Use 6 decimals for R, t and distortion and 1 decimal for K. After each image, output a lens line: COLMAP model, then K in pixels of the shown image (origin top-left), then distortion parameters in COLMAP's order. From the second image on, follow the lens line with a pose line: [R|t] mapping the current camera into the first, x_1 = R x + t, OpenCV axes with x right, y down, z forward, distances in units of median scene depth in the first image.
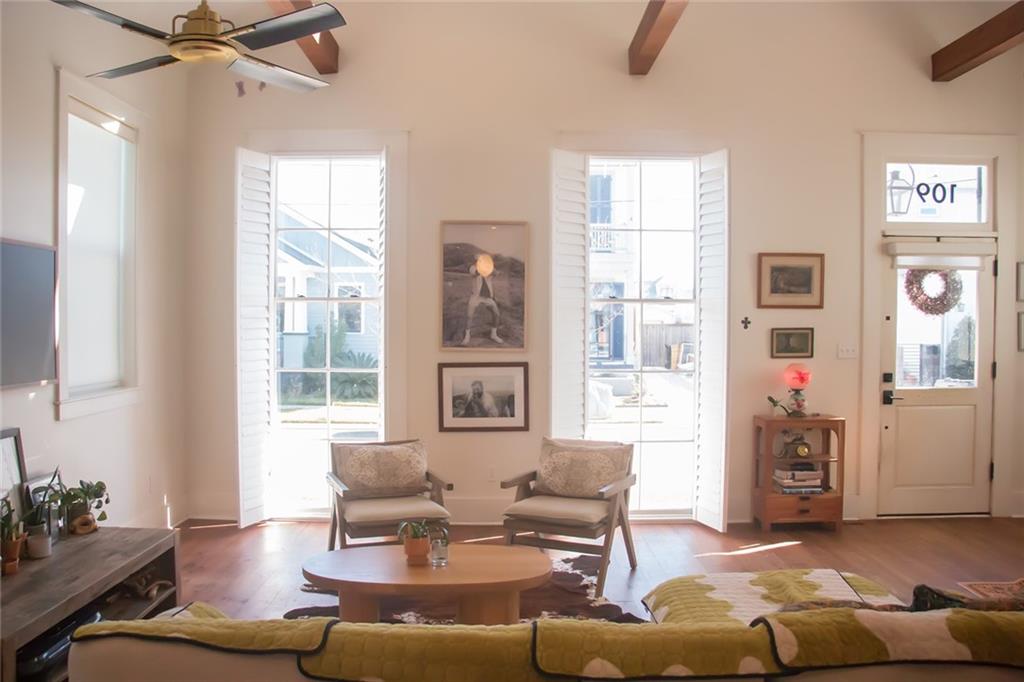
lens RADIAL K [[834.5, 0, 512.0], [0, 834.5, 341.0], [0, 0, 1]] dist [-0.185828, 0.162419]
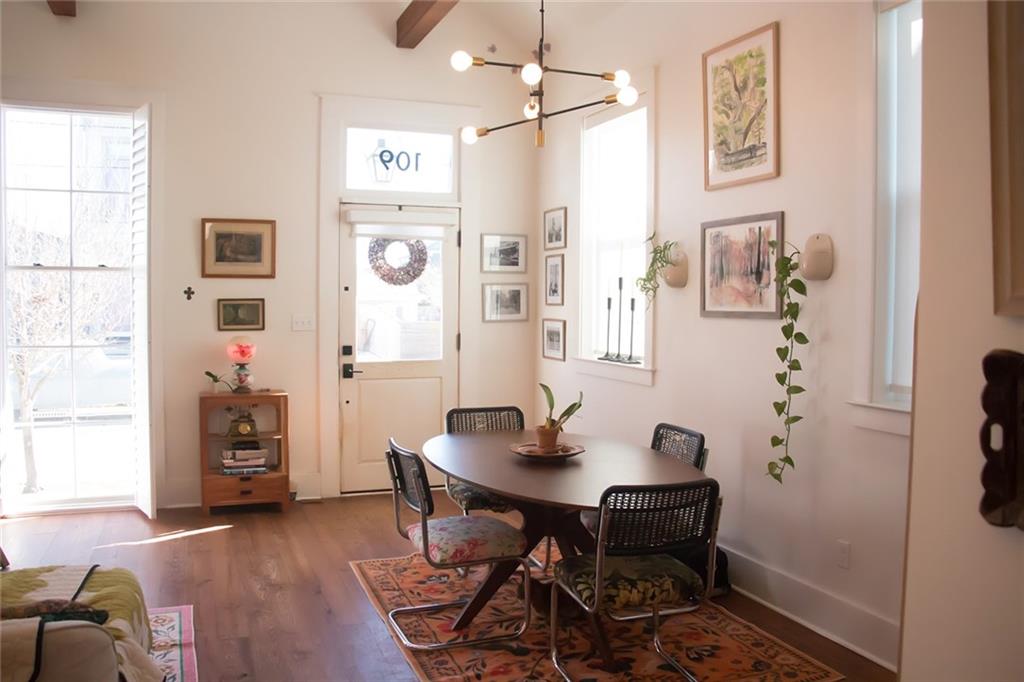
lens RADIAL K [[834.5, 0, 512.0], [0, 834.5, 341.0], [0, 0, 1]] dist [-0.185828, 0.162419]
pose [[0.932589, -0.011834, 0.360746, 0.294344], [0.001780, 0.999601, 0.028189, 0.006723], [-0.360936, -0.025647, 0.932238, 0.006314]]
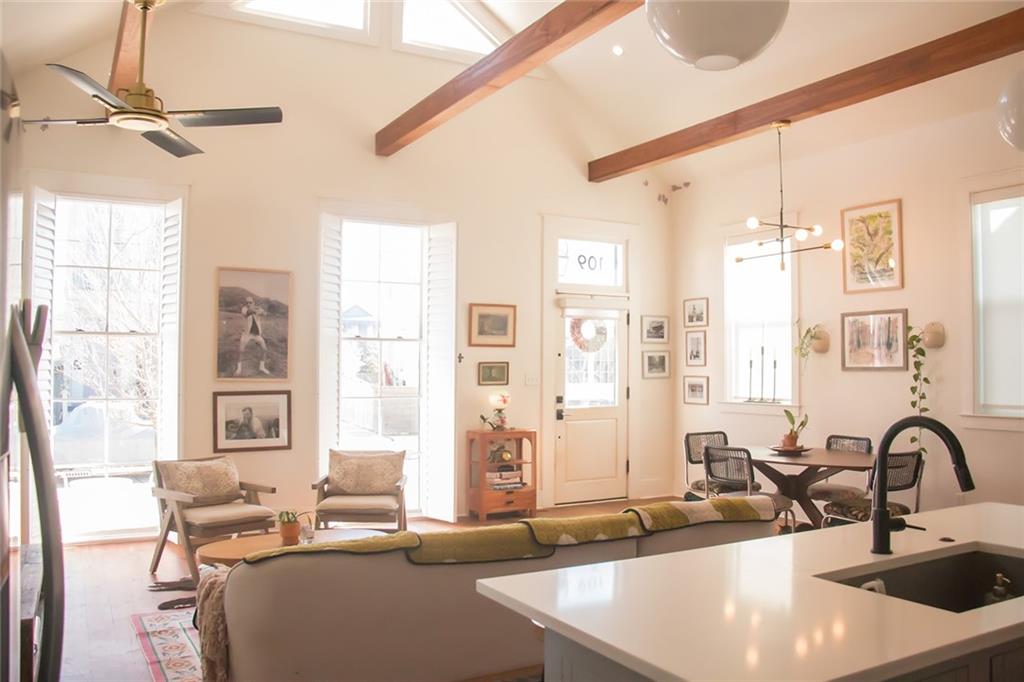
lens RADIAL K [[847.4, 0, 512.0], [0, 847.4, 341.0], [0, 0, 1]] dist [-0.169071, 0.171885]
pose [[0.873252, 0.015572, 0.487021, -0.285030], [0.010200, 0.998686, -0.050220, 0.018413], [-0.487163, 0.048822, 0.871946, -0.182509]]
